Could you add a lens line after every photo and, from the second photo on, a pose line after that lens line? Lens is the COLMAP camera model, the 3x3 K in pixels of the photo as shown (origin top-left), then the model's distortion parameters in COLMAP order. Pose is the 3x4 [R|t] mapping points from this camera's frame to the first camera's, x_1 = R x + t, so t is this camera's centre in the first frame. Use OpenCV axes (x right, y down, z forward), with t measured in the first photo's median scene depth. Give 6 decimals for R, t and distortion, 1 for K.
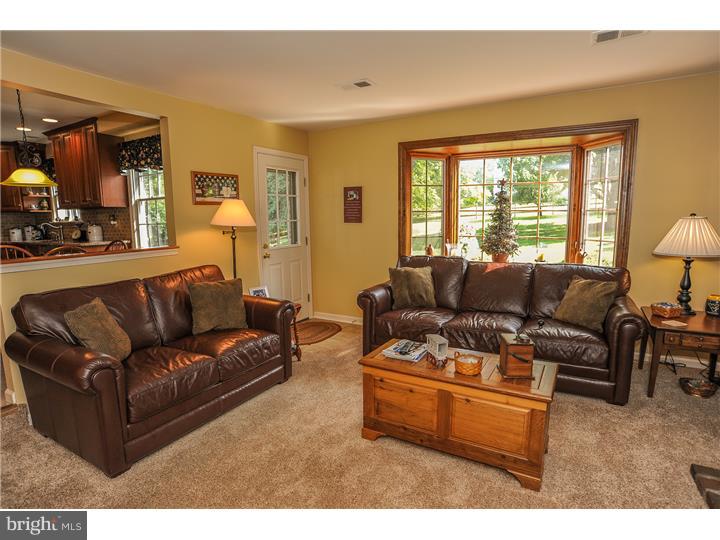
lens RADIAL K [[402.7, 0, 336.3], [0, 402.7, 266.0], [0, 0, 1]] dist [-0.025627, 0.001042]
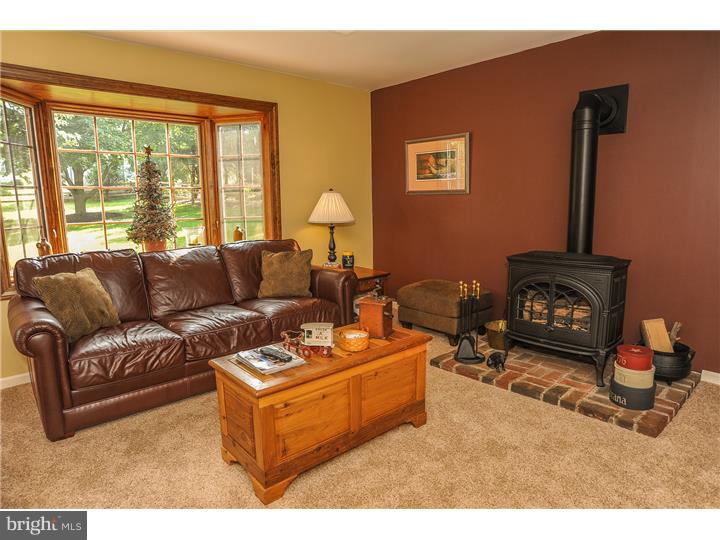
lens RADIAL K [[459.5, 0, 360.0], [0, 459.5, 270.0], [0, 0, 1]] dist [-0.004324, -0.000289]
pose [[0.267714, -0.133484, 0.954207, -0.468913], [0.136067, 0.985669, 0.099710, -0.011859], [-0.953842, 0.103143, 0.282040, 0.486494]]
